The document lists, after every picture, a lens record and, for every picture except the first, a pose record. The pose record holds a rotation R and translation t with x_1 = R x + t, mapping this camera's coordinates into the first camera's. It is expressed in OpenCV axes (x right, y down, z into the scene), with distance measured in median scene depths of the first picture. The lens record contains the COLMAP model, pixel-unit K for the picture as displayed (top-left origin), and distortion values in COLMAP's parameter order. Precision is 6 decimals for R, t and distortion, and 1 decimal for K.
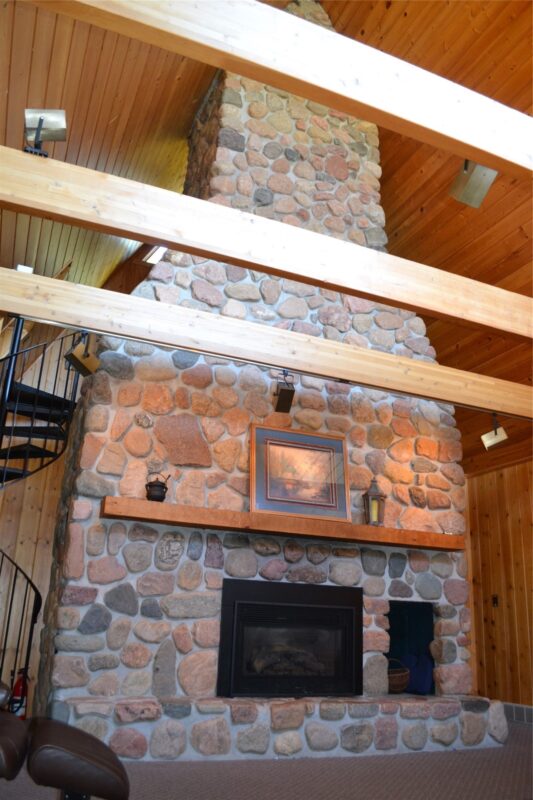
lens RADIAL K [[643.6, 0, 266.8], [0, 643.6, 402.6], [0, 0, 1]] dist [-0.068778, -0.000929]
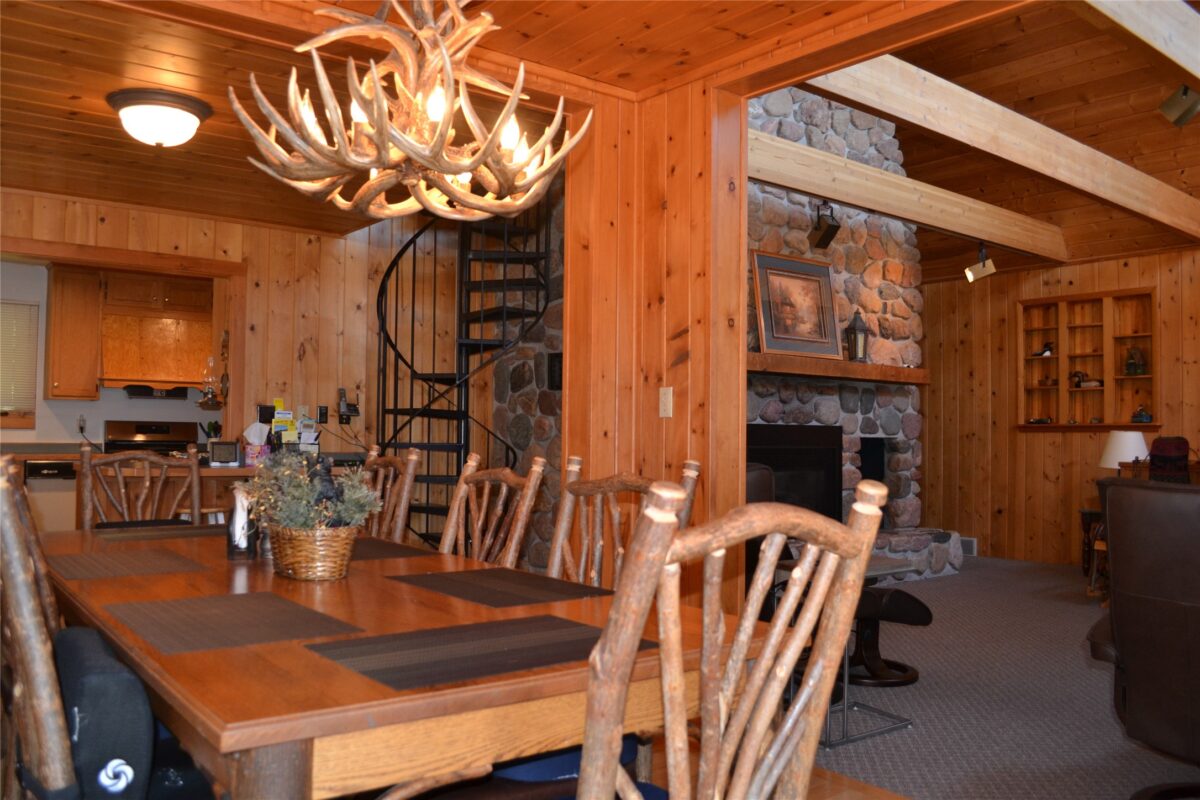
lens RADIAL K [[965.5, 0, 597.3], [0, 965.5, 405.5], [0, 0, 1]] dist [-0.068778, -0.000929]
pose [[0.964529, -0.022255, 0.263036, -0.559363], [-0.057862, 0.954384, 0.292922, -0.132308], [-0.257557, -0.297752, 0.919243, -0.201378]]
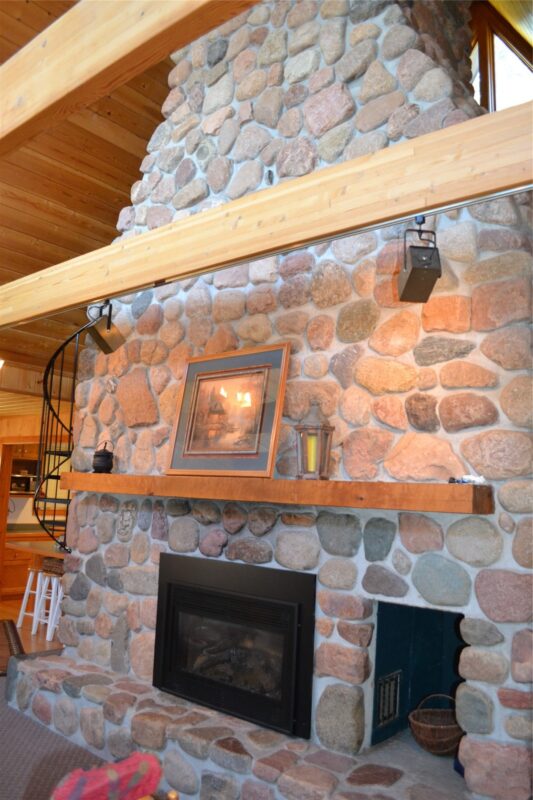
lens RADIAL K [[643.6, 0, 267.6], [0, 643.6, 398.0], [0, 0, 1]] dist [-0.068778, -0.000929]
pose [[0.443272, -0.151462, -0.883498, 0.696058], [0.269553, 0.962525, -0.029769, 0.125133], [0.854898, -0.224954, 0.467488, 0.686250]]
